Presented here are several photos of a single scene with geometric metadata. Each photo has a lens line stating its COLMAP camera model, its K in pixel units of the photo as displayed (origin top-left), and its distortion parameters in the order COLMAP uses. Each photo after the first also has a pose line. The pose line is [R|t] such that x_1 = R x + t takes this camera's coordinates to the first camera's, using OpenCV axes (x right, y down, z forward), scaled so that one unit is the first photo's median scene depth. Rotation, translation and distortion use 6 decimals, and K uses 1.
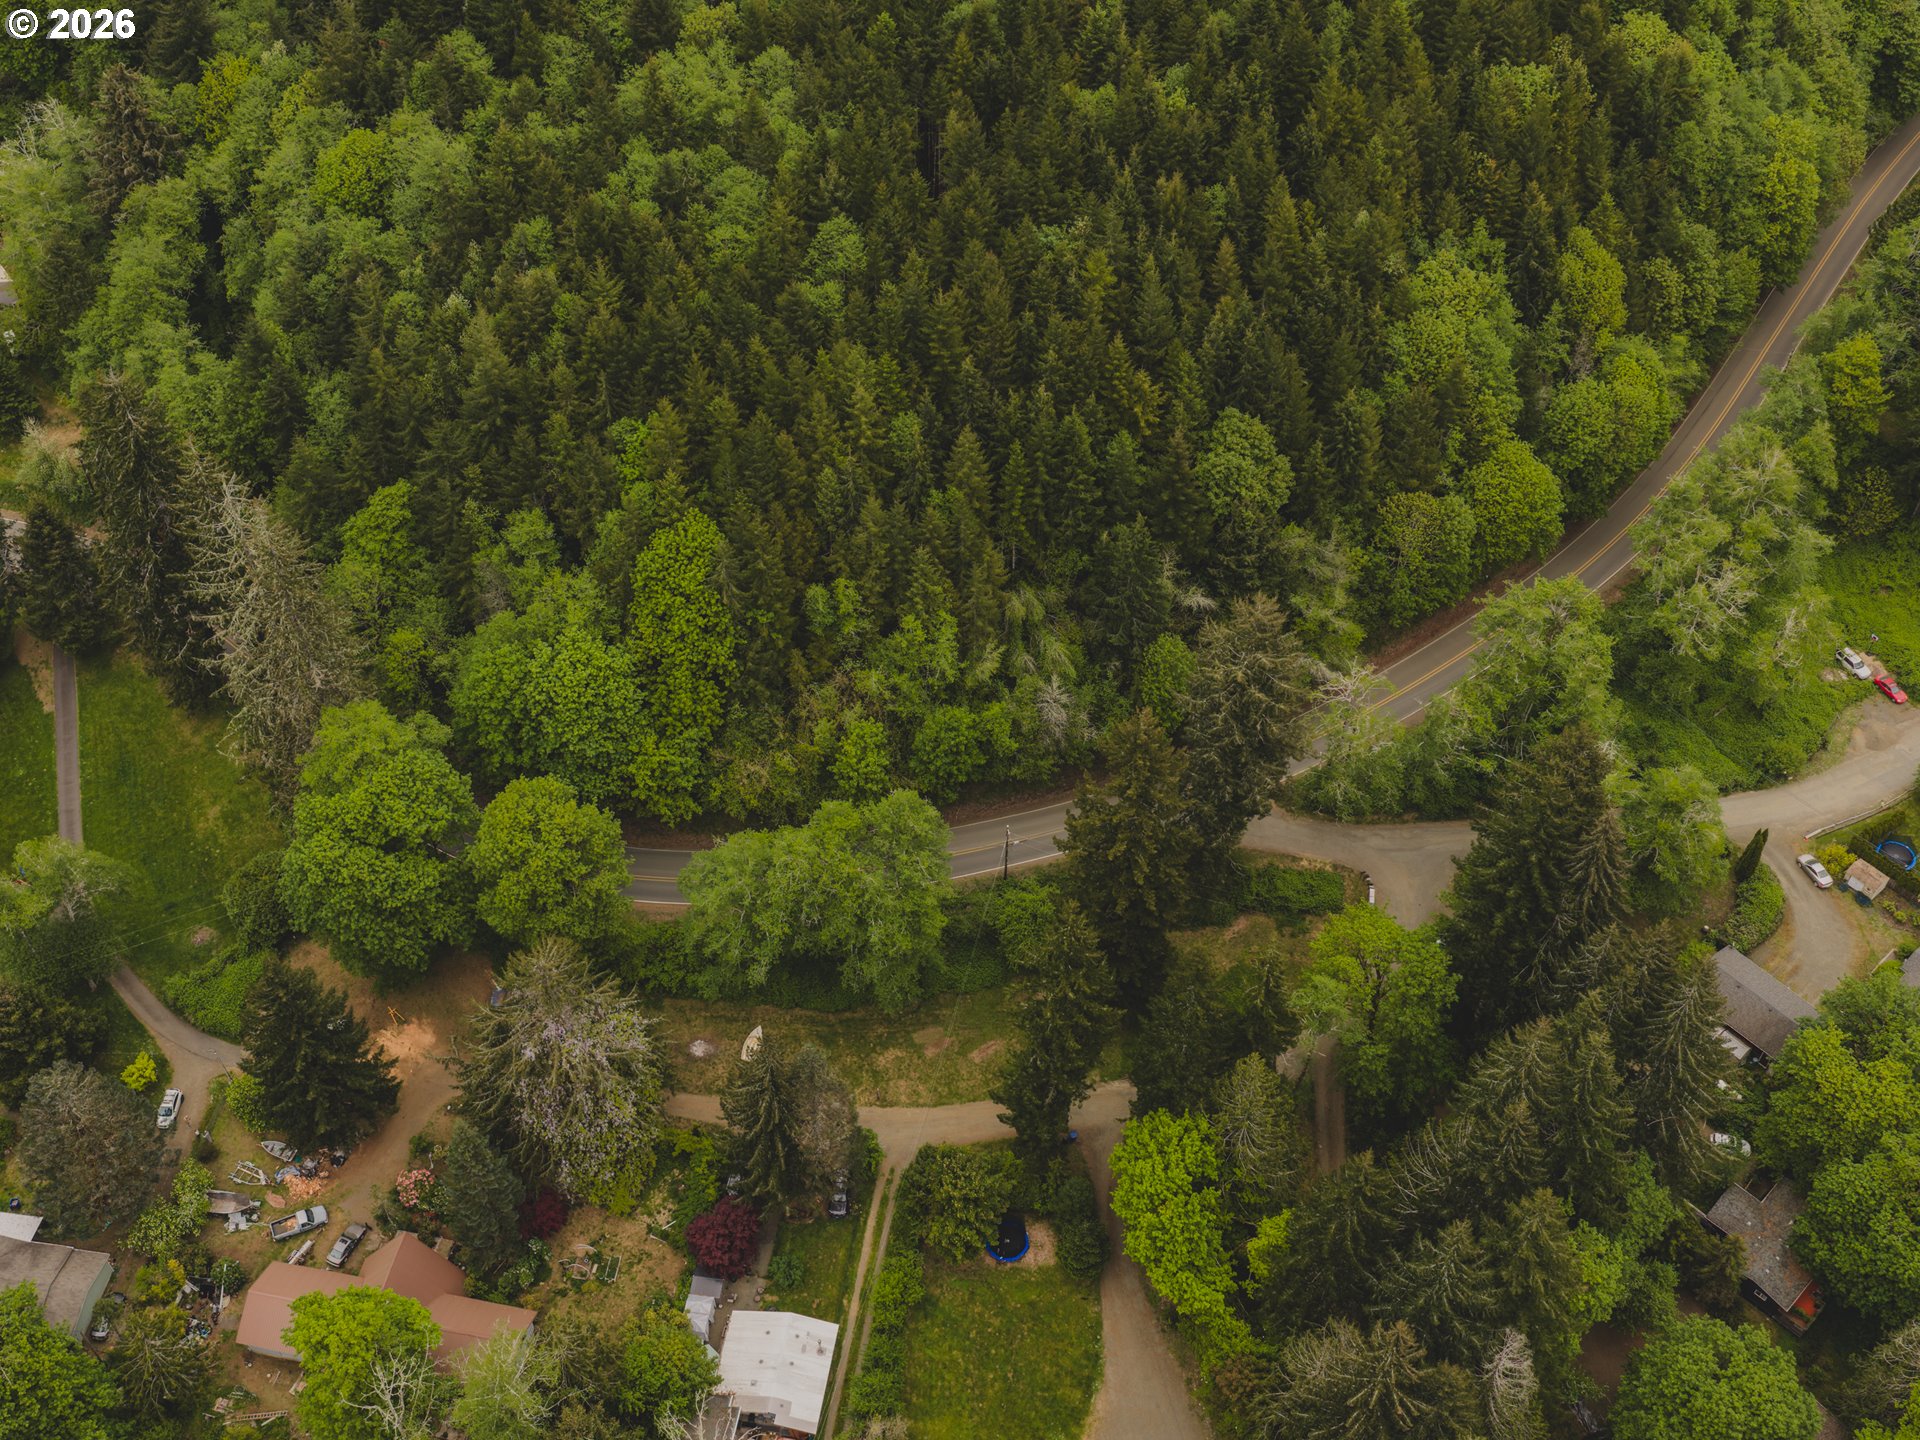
lens RADIAL K [[2123.2, 0, 967.3], [0, 2123.2, 726.0], [0, 0, 1]] dist [0.010793, 0.000000]
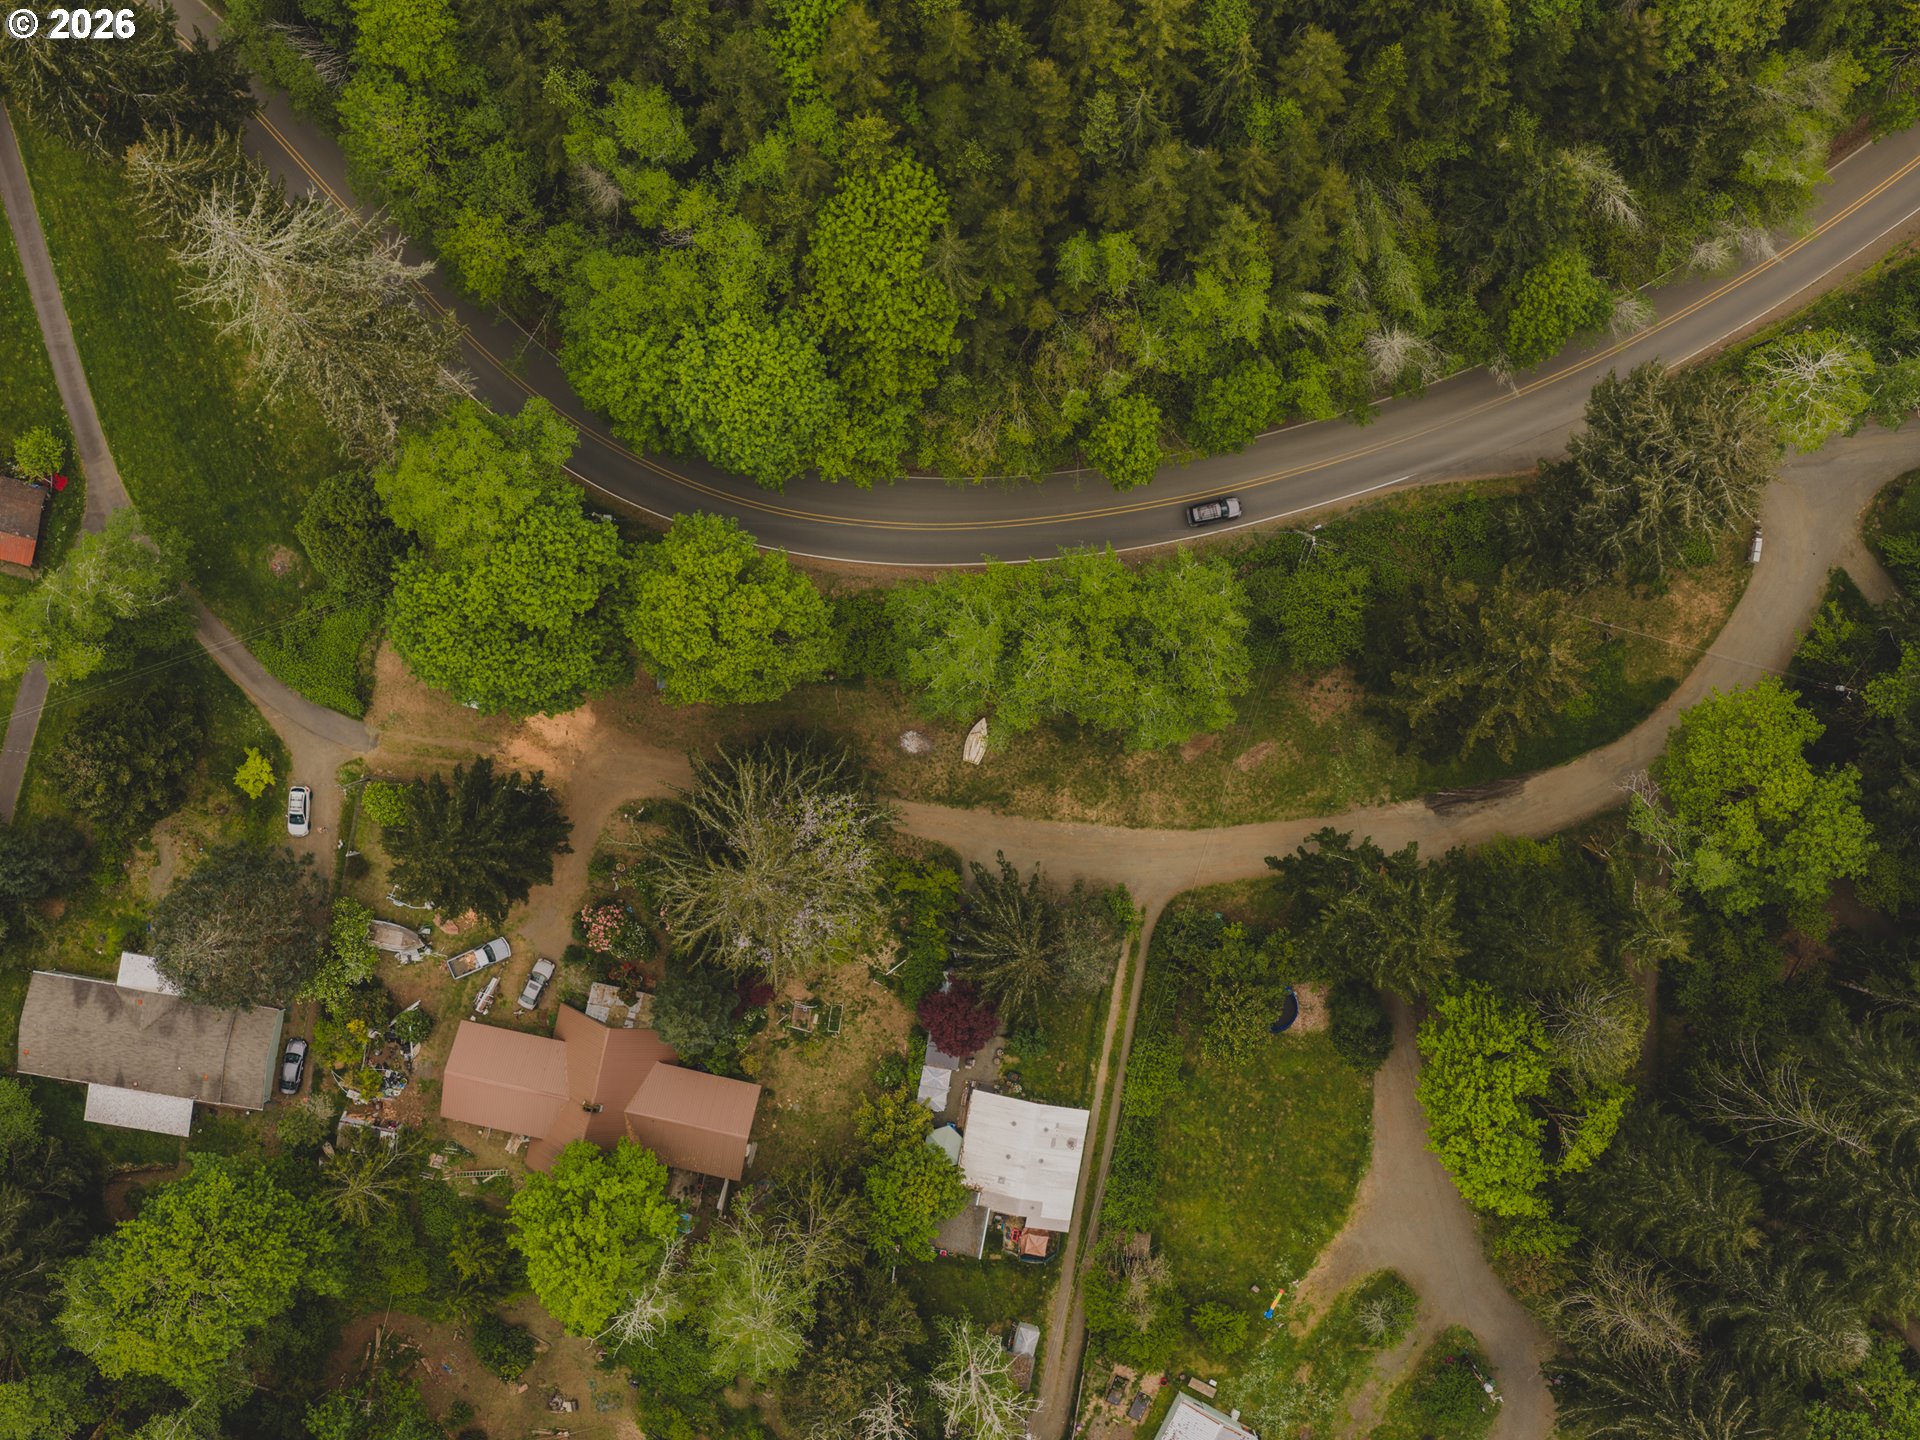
lens RADIAL K [[2123.2, 0, 958.3], [0, 2123.2, 743.2], [0, 0, 1]] dist [0.010793, 0.000000]
pose [[0.999842, 0.016848, -0.005709, -0.103415], [-0.008693, 0.742727, 0.669538, -0.408344], [0.015520, -0.669383, 0.742756, 0.379397]]
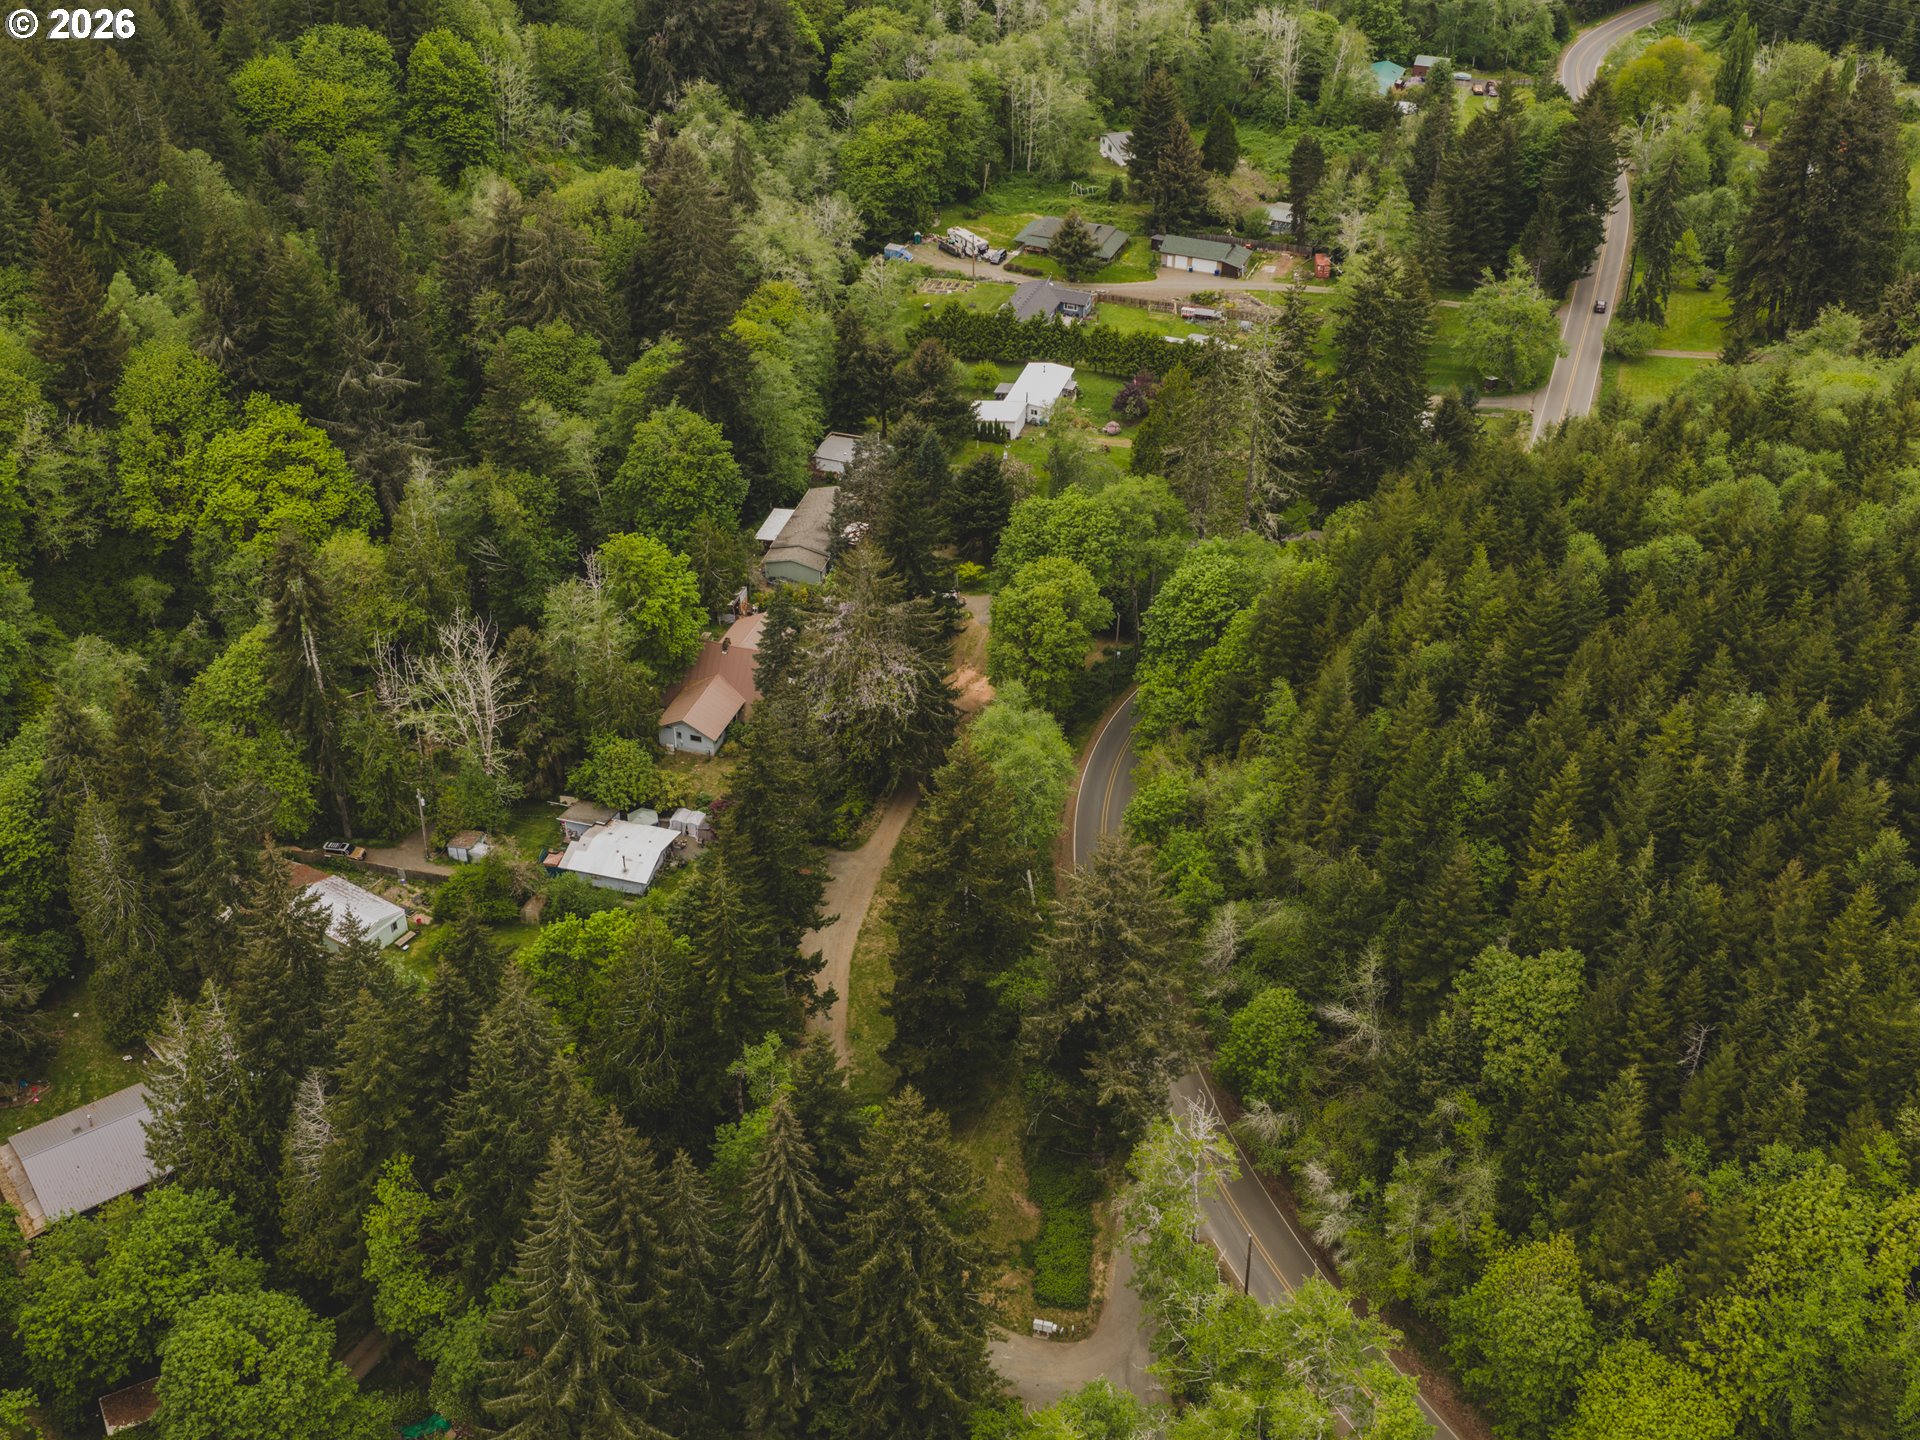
lens RADIAL K [[2123.2, 0, 965.6], [0, 2123.2, 743.0], [0, 0, 1]] dist [0.010793, 0.000000]
pose [[-0.115918, 0.571314, -0.812504, 0.755298], [-0.749777, 0.486190, 0.448835, -0.380572], [0.651458, 0.661225, 0.372000, 0.561138]]
